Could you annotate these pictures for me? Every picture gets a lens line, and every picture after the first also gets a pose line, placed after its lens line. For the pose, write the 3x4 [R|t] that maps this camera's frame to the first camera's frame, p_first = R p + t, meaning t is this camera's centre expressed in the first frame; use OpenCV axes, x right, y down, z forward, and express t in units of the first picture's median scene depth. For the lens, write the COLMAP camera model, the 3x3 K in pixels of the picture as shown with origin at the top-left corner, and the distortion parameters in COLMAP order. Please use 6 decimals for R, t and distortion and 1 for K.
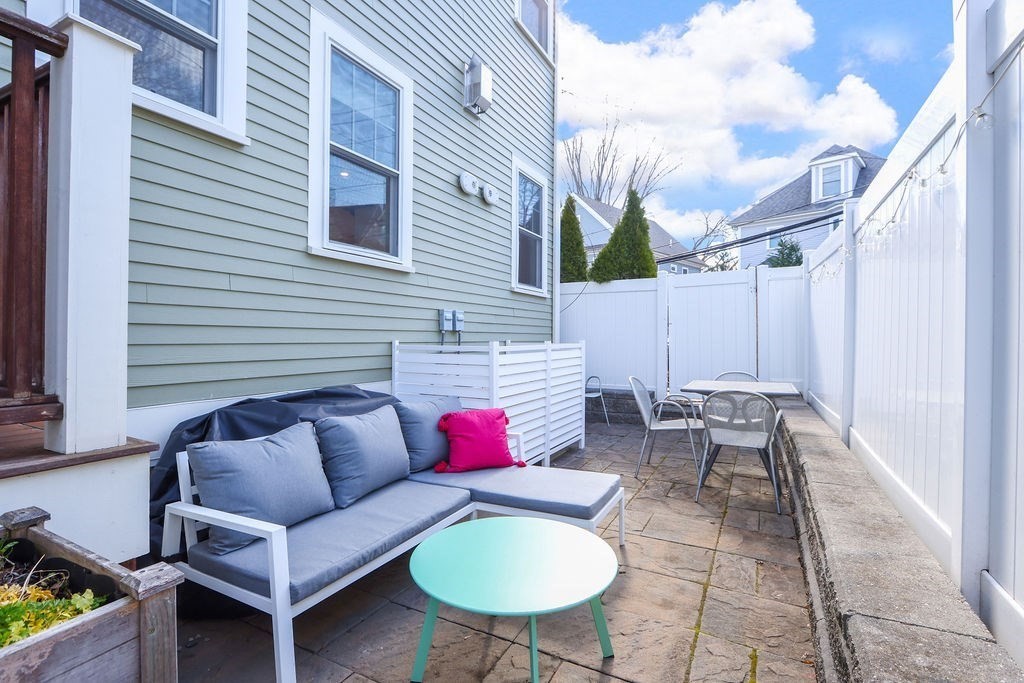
lens RADIAL K [[474.9, 0, 508.4], [0, 474.9, 334.7], [0, 0, 1]] dist [-0.000749, -0.000169]
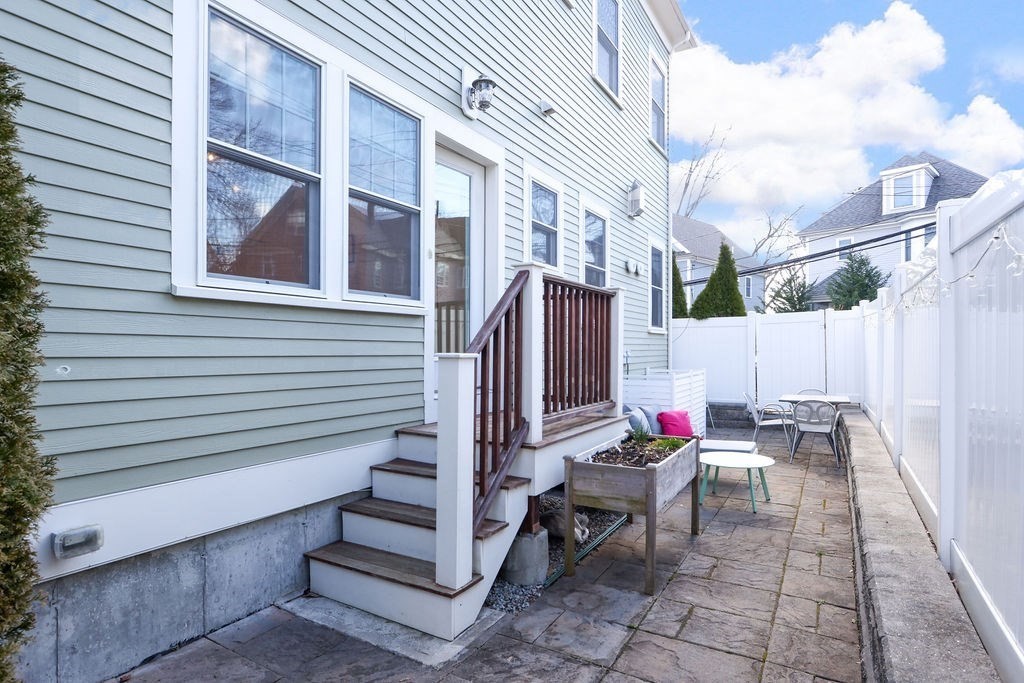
lens RADIAL K [[566.4, 0, 513.7], [0, 566.4, 347.9], [0, 0, 1]] dist [-0.001493, 0.000908]
pose [[0.999679, -0.009374, -0.023536, -0.405995], [0.009465, 0.999948, 0.003765, -0.065373], [0.023500, -0.003987, 0.999716, -0.786534]]
